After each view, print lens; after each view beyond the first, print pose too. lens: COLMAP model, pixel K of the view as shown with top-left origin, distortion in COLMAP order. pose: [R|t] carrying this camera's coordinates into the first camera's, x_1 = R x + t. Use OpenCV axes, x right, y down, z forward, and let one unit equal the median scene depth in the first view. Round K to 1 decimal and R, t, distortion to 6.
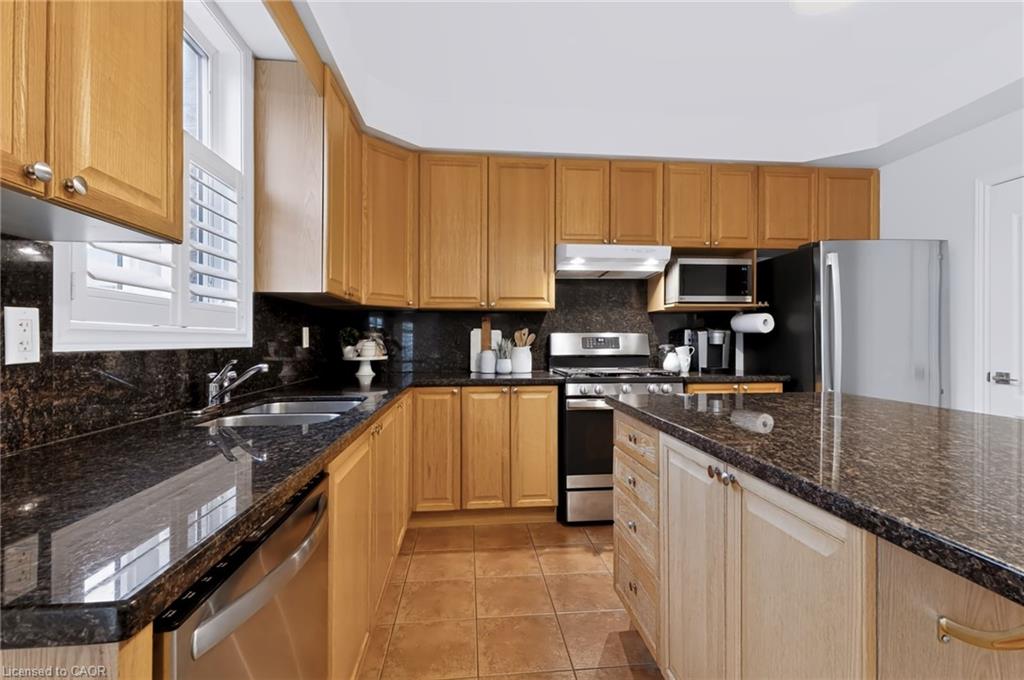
lens RADIAL K [[475.7, 0, 506.4], [0, 475.7, 341.9], [0, 0, 1]] dist [-0.000428, 0.000126]
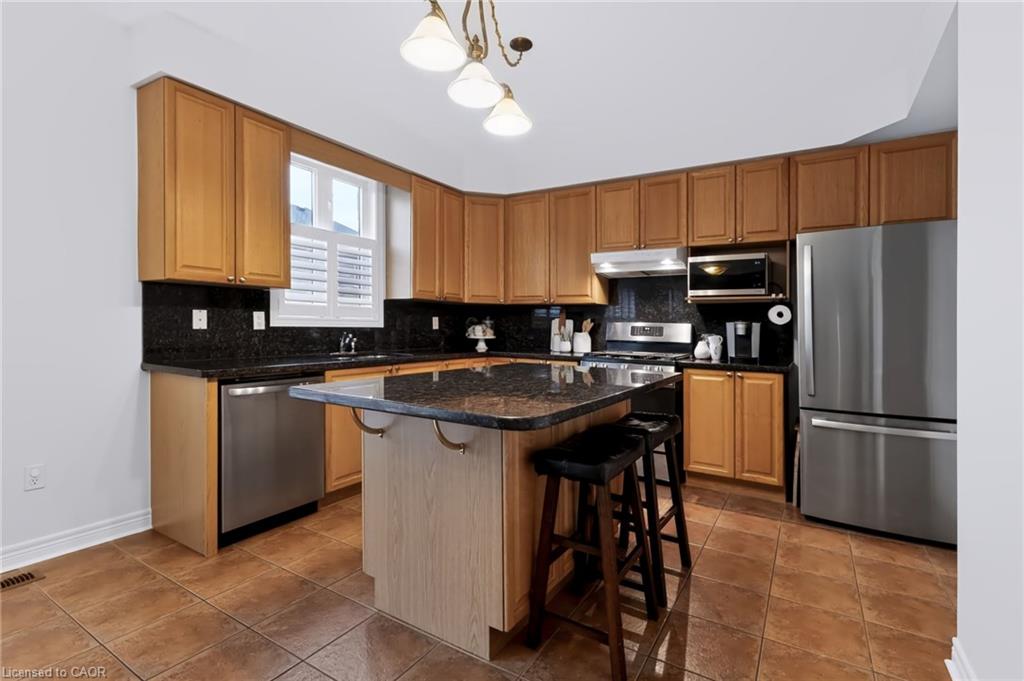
lens RADIAL K [[475.7, 0, 506.4], [0, 475.7, 342.4], [0, 0, 1]] dist [-0.000428, 0.000126]
pose [[0.791791, 0.038016, -0.609608, 0.702607], [-0.020943, 0.999164, 0.035108, -0.004598], [0.610433, -0.015031, 0.791925, -0.160080]]
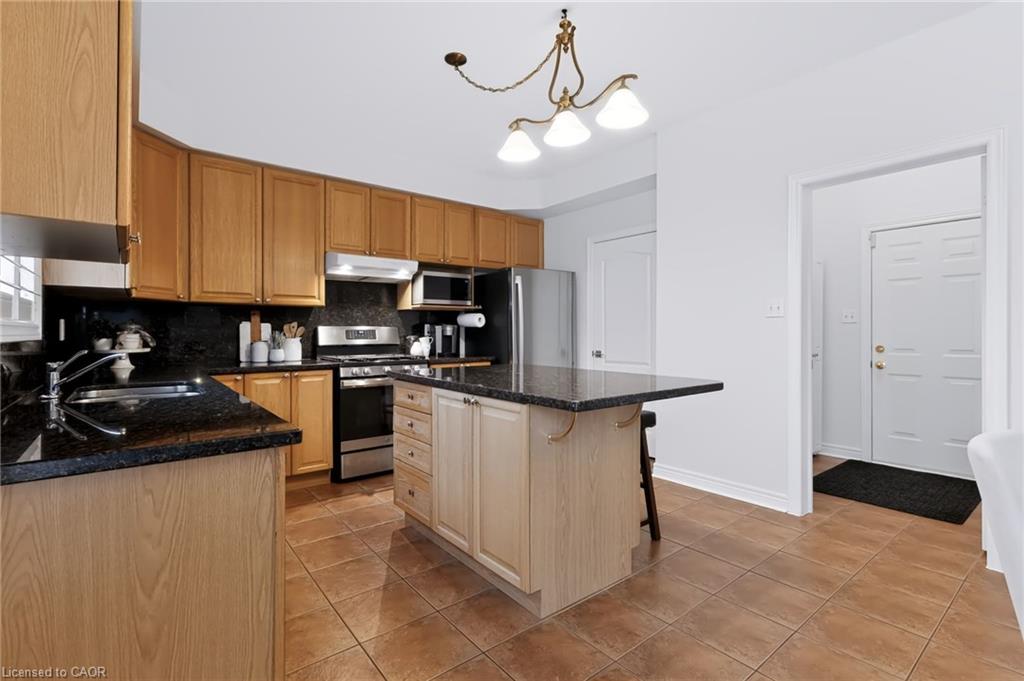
lens RADIAL K [[487.5, 0, 511.8], [0, 487.5, 344.1], [0, 0, 1]] dist [-0.000710, -0.000336]
pose [[0.834472, -0.013868, 0.550875, -0.182984], [0.001395, 0.999733, 0.023056, -0.001657], [-0.551048, -0.018471, 0.834269, -0.276141]]
